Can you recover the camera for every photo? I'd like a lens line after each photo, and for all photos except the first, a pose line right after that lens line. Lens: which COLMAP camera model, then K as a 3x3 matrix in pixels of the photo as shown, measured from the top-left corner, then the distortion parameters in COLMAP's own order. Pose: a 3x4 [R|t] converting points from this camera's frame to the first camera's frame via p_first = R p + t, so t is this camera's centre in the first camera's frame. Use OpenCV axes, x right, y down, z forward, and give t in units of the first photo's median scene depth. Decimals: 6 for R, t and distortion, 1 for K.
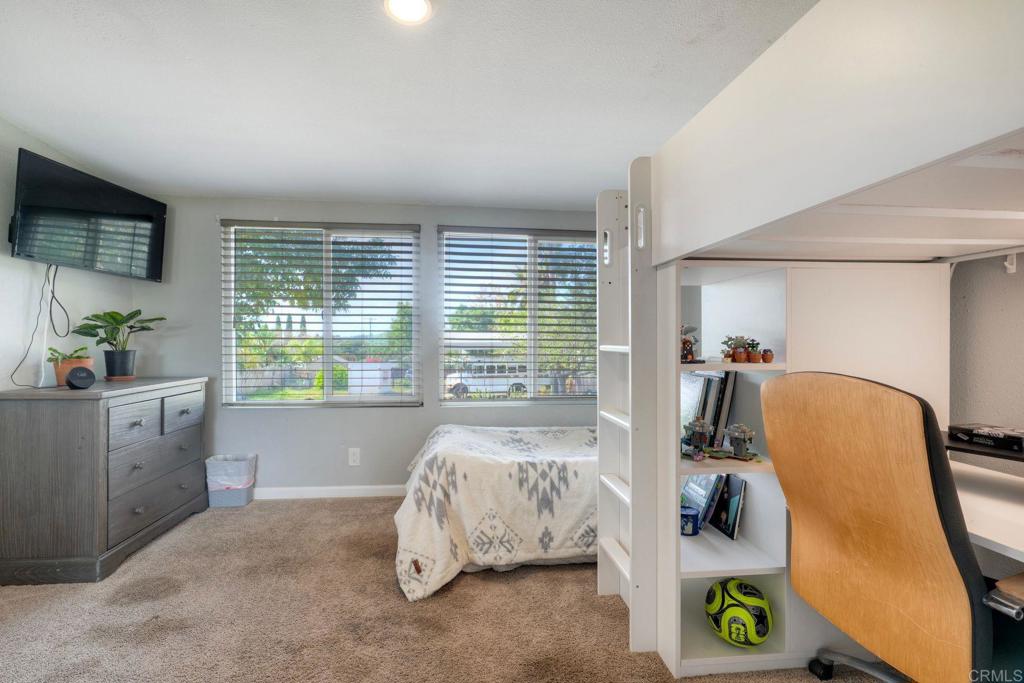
lens RADIAL K [[471.4, 0, 512.0], [0, 471.4, 341.5], [0, 0, 1]] dist [0.001981, 0.000596]
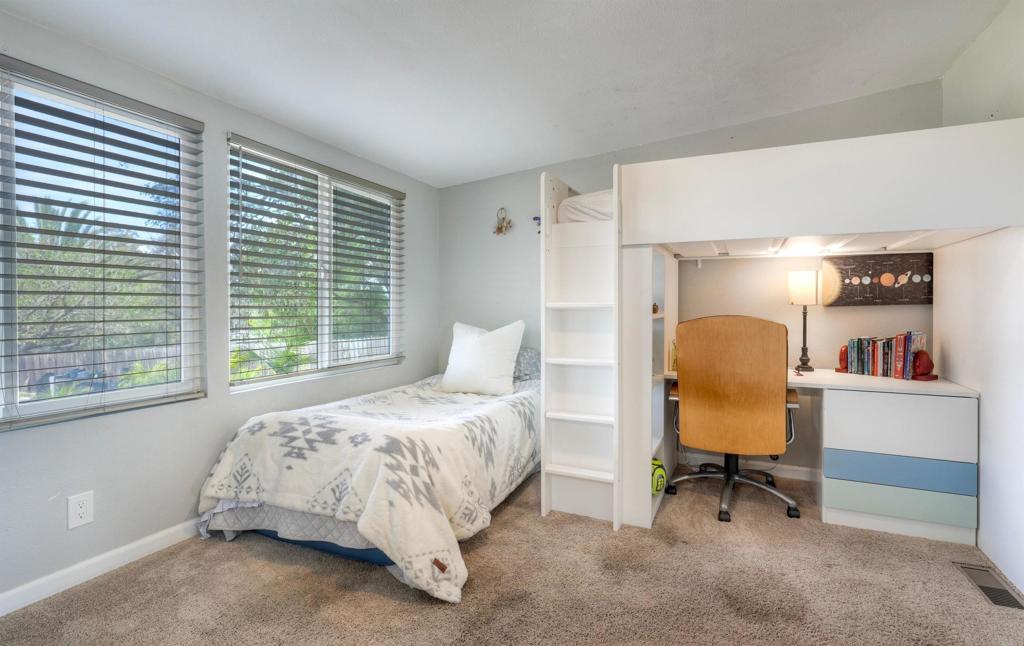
lens RADIAL K [[490.3, 0, 510.6], [0, 490.3, 296.2], [0, 0, 1]] dist [0.000873, -0.000241]
pose [[0.512007, 0.017985, 0.858793, -0.832146], [-0.000798, 0.999790, -0.020463, 0.015310], [-0.858981, 0.009792, 0.511914, 0.409834]]
